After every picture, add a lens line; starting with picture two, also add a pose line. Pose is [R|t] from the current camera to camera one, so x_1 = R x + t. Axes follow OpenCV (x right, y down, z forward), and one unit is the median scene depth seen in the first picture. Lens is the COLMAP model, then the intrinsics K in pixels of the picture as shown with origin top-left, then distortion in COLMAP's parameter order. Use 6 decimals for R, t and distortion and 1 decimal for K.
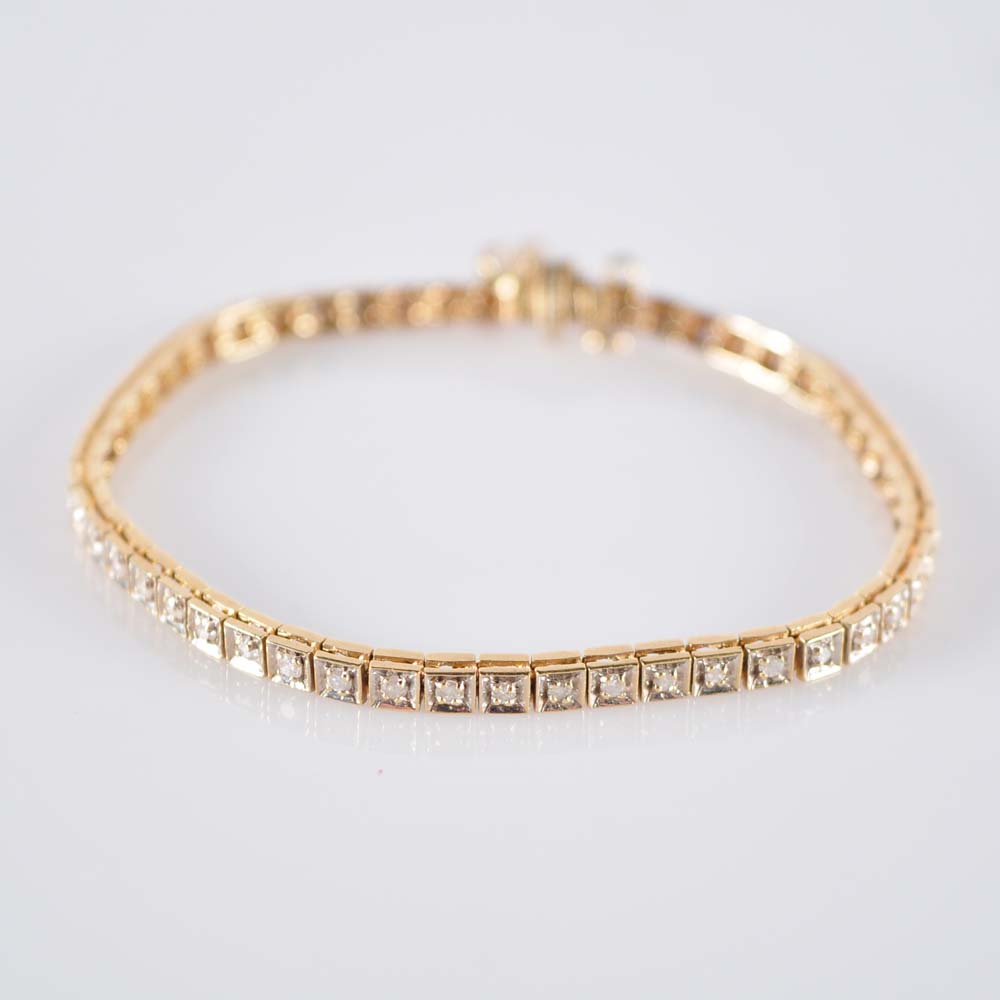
lens RADIAL K [[3129.7, 0, 500.0], [0, 3129.7, 500.0], [0, 0, 1]] dist [0.012096, 0.574767]
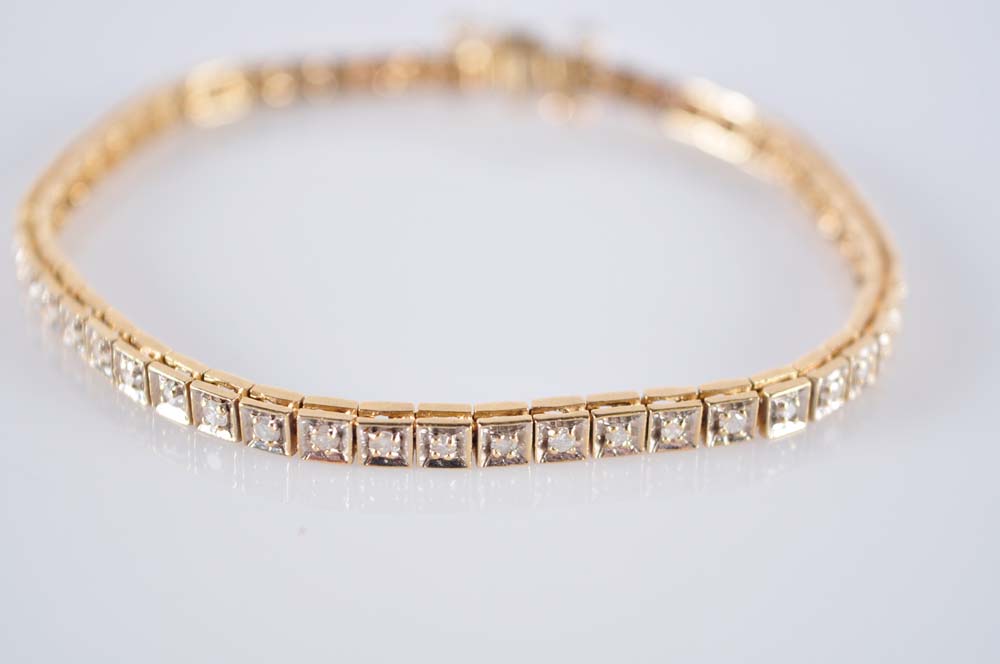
lens RADIAL K [[2357.9, 0, 500.0], [0, 2357.9, 332.0], [0, 0, 1]] dist [0.001294, -0.212083]
pose [[0.999889, 0.014767, -0.002151, 0.018695], [-0.014743, 0.999833, 0.010843, 0.019947], [0.002310, -0.010810, 0.999939, 0.300056]]
